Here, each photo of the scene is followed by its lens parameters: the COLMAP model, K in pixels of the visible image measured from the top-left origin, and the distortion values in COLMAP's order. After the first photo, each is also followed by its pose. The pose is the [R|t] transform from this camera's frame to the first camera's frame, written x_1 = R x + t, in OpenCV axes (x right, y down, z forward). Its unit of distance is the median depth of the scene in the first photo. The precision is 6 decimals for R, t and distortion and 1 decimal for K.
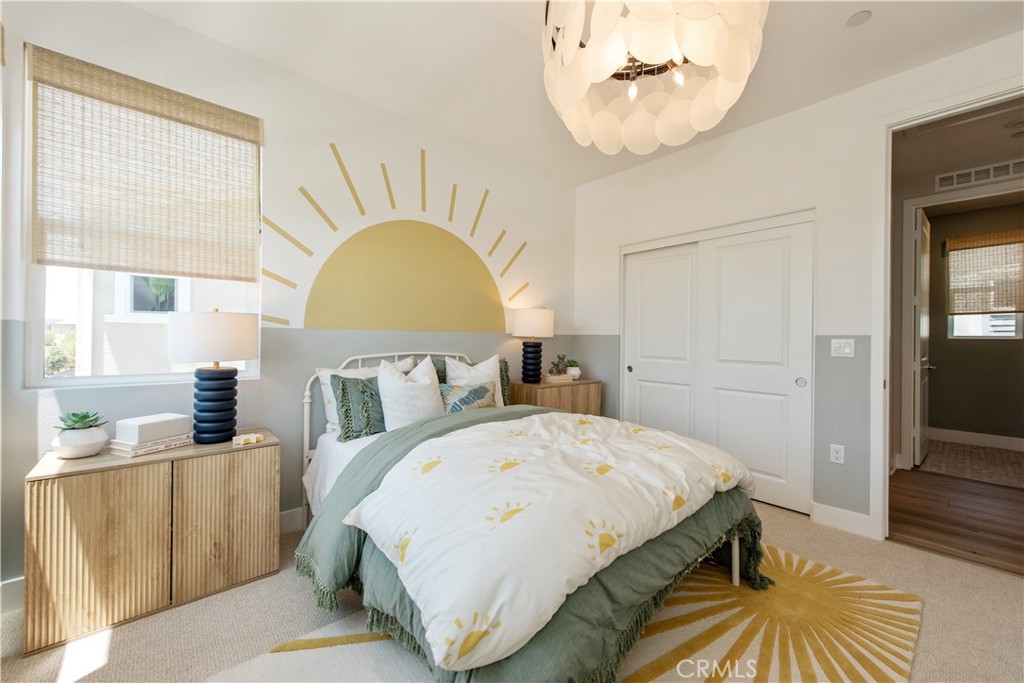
lens RADIAL K [[425.0, 0, 512.0], [0, 425.0, 341.5], [0, 0, 1]] dist [0.001915, 0.000137]
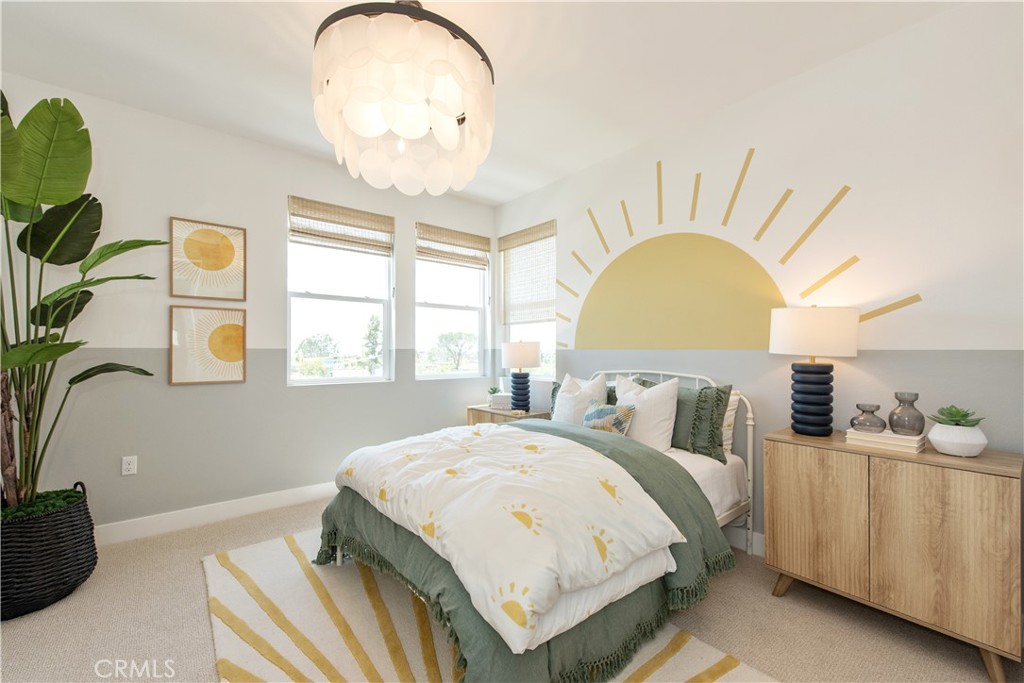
lens RADIAL K [[404.4, 0, 512.9], [0, 404.4, 353.4], [0, 0, 1]] dist [0.002579, 0.000061]
pose [[-0.052941, -0.000823, -0.998597, 0.779695], [-0.002995, 0.999995, -0.000665, -0.014343], [0.998593, 0.002956, -0.052943, 0.776173]]
